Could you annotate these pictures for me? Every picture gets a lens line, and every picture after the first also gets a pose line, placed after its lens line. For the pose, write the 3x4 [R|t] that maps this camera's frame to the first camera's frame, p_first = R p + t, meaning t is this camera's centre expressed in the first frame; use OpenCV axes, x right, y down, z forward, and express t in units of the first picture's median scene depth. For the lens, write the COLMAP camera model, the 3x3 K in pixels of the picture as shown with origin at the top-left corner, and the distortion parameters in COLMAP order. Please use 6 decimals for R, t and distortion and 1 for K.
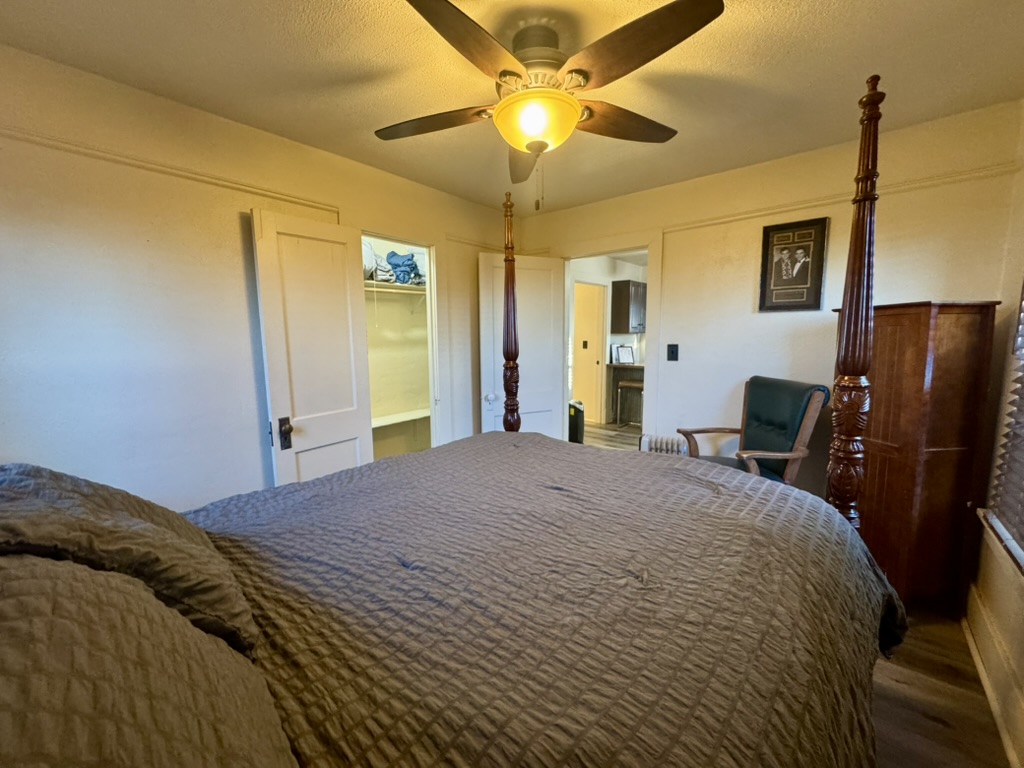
lens RADIAL K [[408.2, 0, 501.5], [0, 408.2, 381.5], [0, 0, 1]] dist [-0.001639, -0.000130]
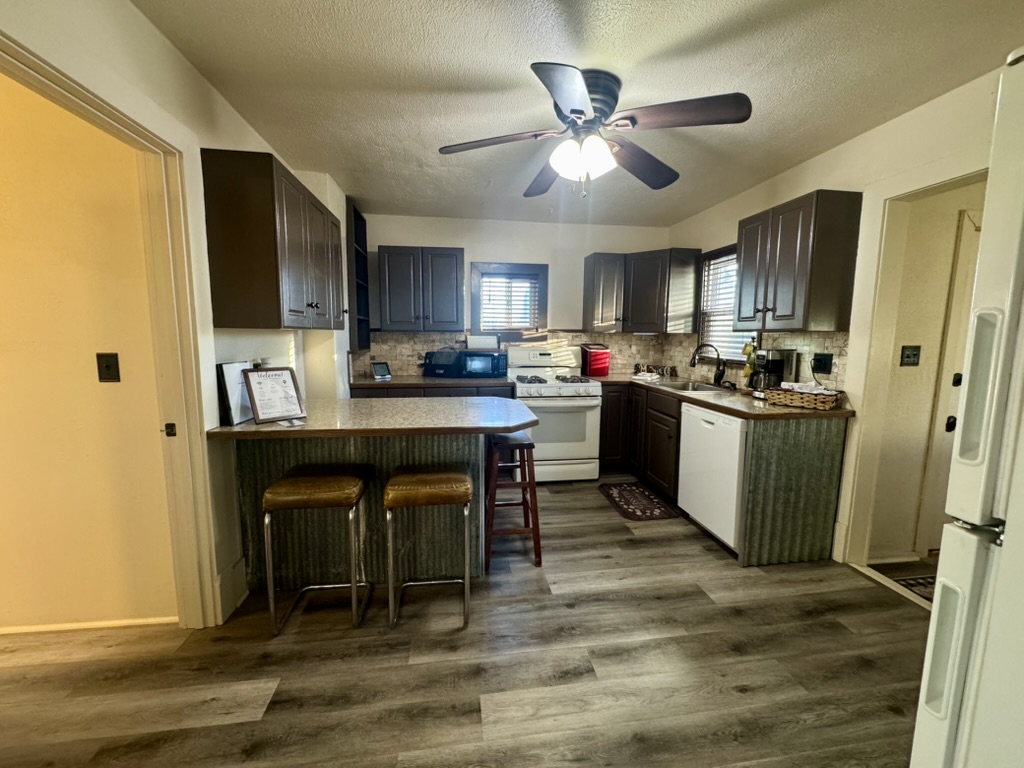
lens RADIAL K [[408.2, 0, 509.0], [0, 408.2, 382.6], [0, 0, 1]] dist [-0.001639, -0.000130]
pose [[0.661798, -0.075160, 0.745905, 0.183602], [0.072486, 0.996715, 0.036120, -0.072209], [-0.746170, 0.030164, 0.665072, 0.637564]]
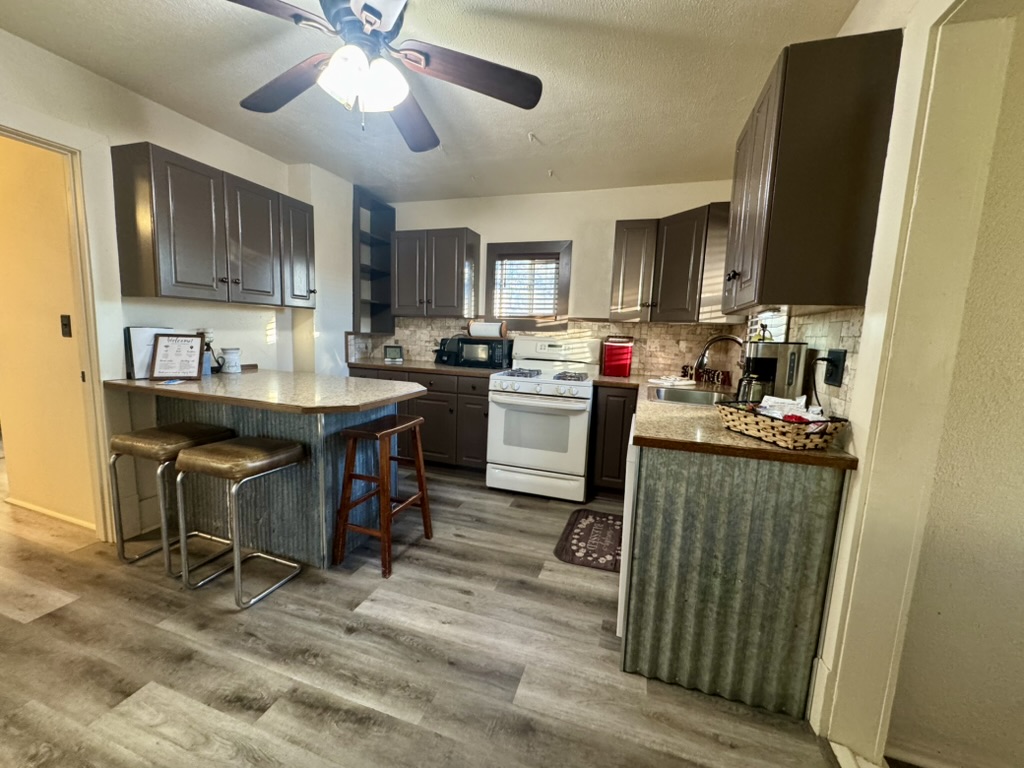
lens RADIAL K [[408.2, 0, 510.6], [0, 408.2, 383.2], [0, 0, 1]] dist [-0.001639, -0.000130]
pose [[0.925154, -0.004306, 0.379569, 0.449893], [-0.003218, 0.999811, 0.019186, -0.048650], [-0.379580, -0.018971, 0.924965, 0.531524]]
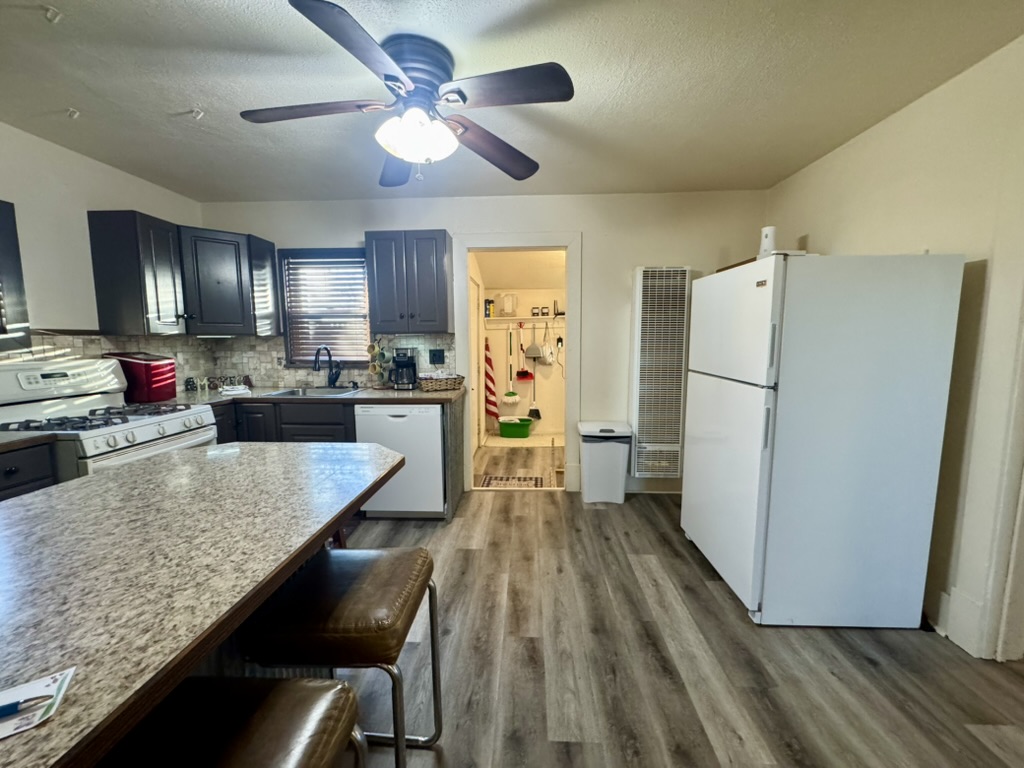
lens RADIAL K [[408.2, 0, 511.9], [0, 408.2, 385.0], [0, 0, 1]] dist [-0.001639, -0.000130]
pose [[-0.617291, -0.072890, 0.783351, 0.197919], [0.102844, 0.979679, 0.172200, -0.101675], [-0.779984, 0.186860, -0.597251, 0.937795]]
